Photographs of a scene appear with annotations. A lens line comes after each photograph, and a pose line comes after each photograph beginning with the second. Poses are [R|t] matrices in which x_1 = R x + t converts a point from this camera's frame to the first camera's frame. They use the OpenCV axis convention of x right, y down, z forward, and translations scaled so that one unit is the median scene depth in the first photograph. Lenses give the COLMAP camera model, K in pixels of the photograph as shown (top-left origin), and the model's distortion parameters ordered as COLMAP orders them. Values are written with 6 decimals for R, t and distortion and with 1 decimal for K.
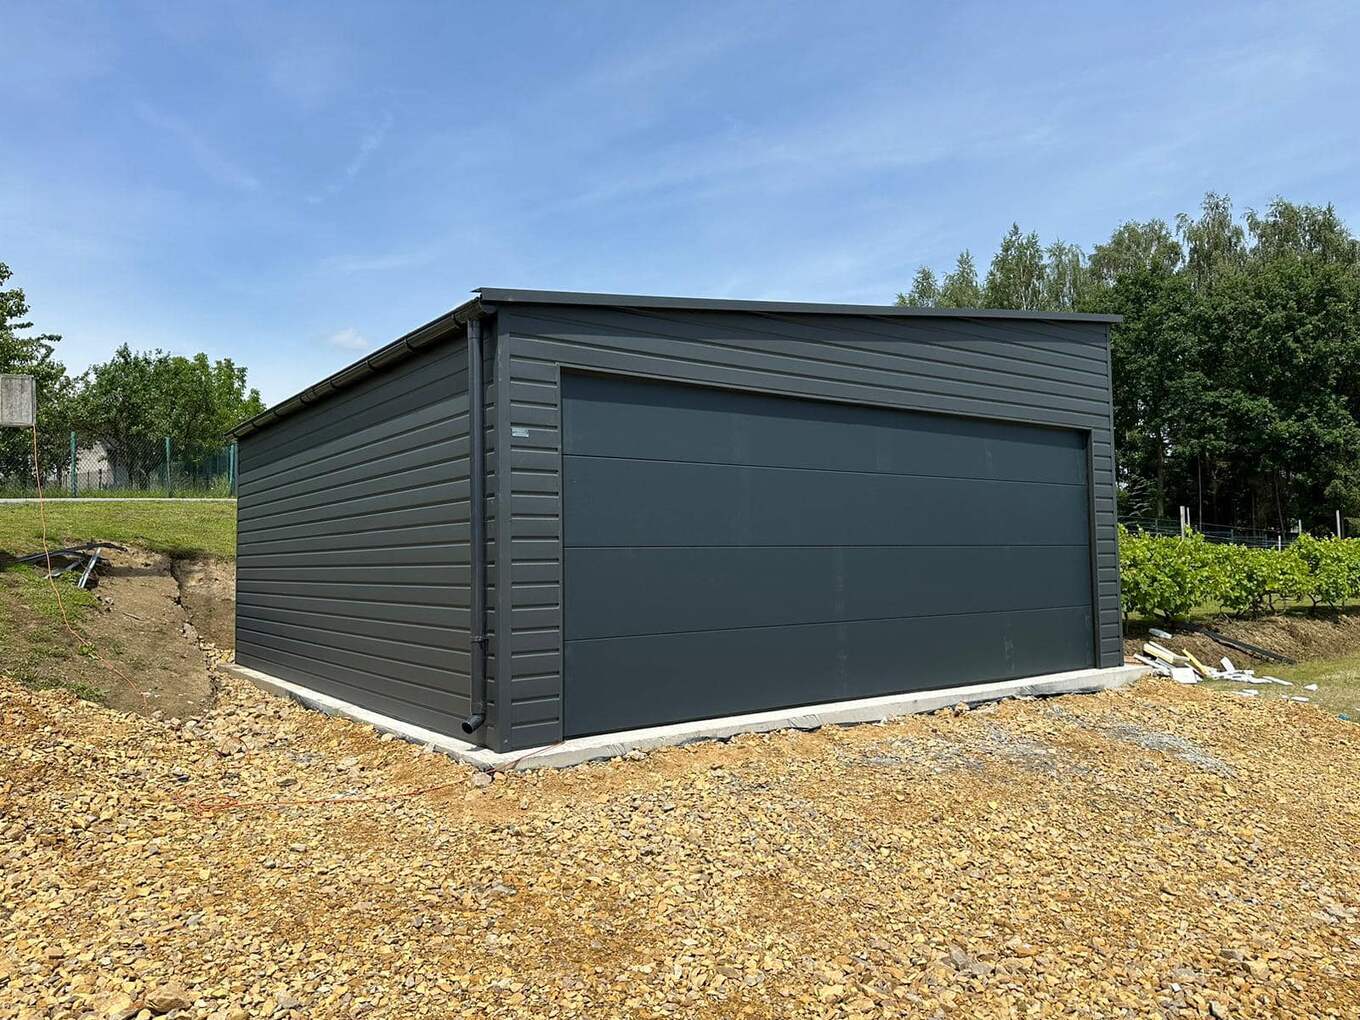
lens RADIAL K [[967.3, 0, 680.0], [0, 967.3, 510.0], [0, 0, 1]] dist [0.110532, -0.168880]
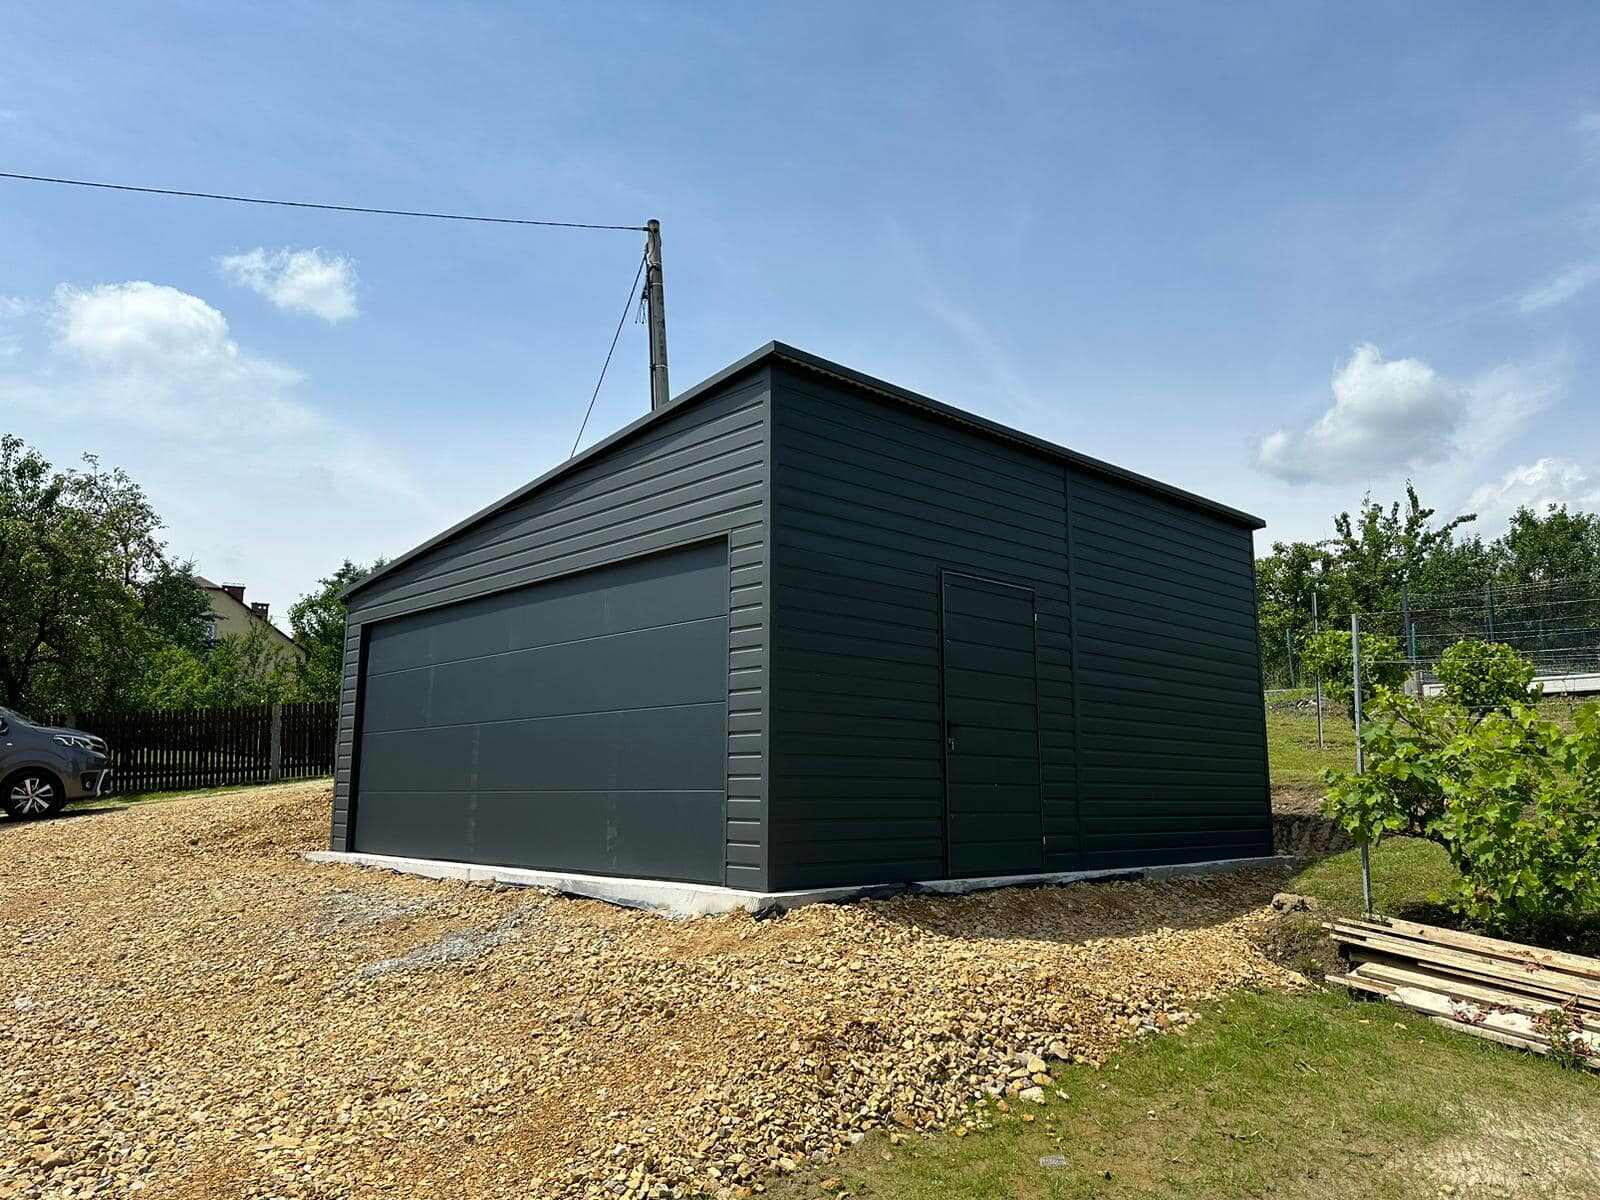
lens RADIAL K [[1138.0, 0, 800.0], [0, 1138.0, 600.0], [0, 0, 1]] dist [0.110532, -0.168880]
pose [[0.126535, -0.150370, -0.980499, 1.311837], [0.051123, 0.988119, -0.144941, 0.091363], [0.990644, -0.031786, 0.132719, 1.020371]]
